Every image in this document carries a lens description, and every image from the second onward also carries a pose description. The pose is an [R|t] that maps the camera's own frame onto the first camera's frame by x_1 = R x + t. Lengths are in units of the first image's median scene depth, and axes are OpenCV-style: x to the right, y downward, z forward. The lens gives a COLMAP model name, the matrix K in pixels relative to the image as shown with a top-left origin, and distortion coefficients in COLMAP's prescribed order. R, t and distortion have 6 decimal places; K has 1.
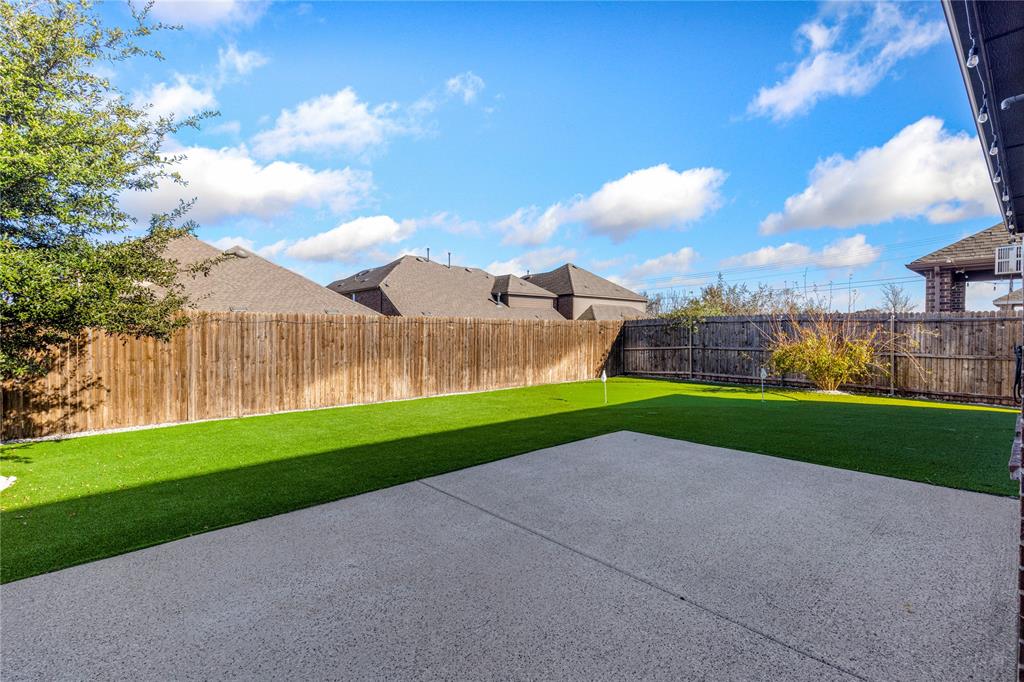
lens RADIAL K [[458.7, 0, 507.6], [0, 458.7, 336.8], [0, 0, 1]] dist [0.004381, 0.000014]
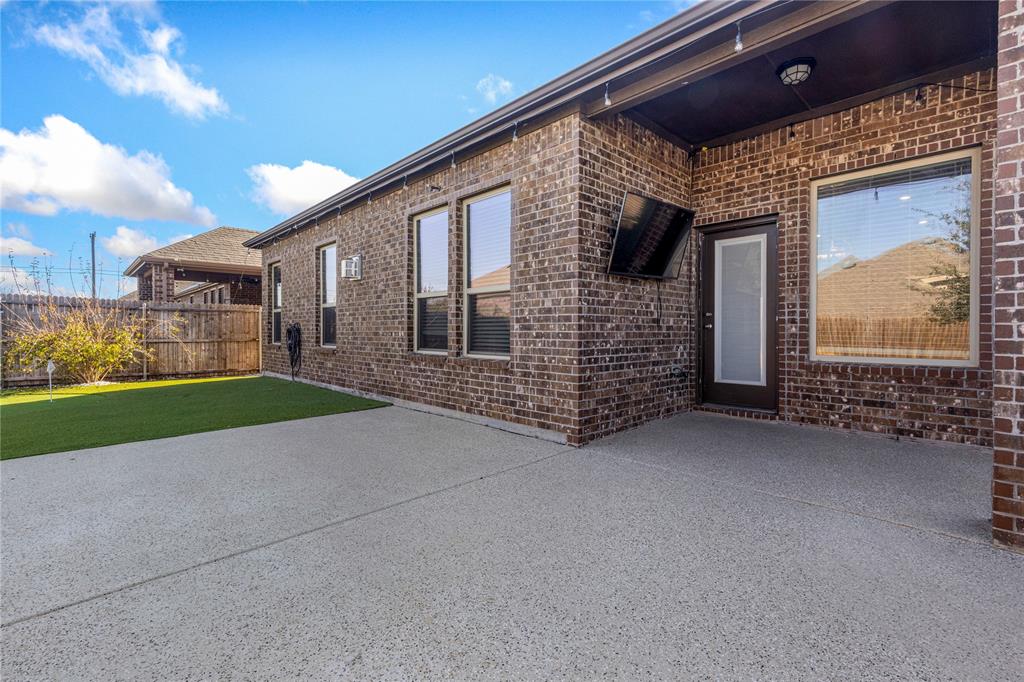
lens RADIAL K [[458.7, 0, 507.8], [0, 458.7, 336.1], [0, 0, 1]] dist [0.004381, 0.000014]
pose [[-0.027611, -0.013245, 0.999531, -0.259990], [0.011117, 0.999846, 0.013557, 0.025666], [-0.999557, 0.011486, -0.027460, 0.234649]]
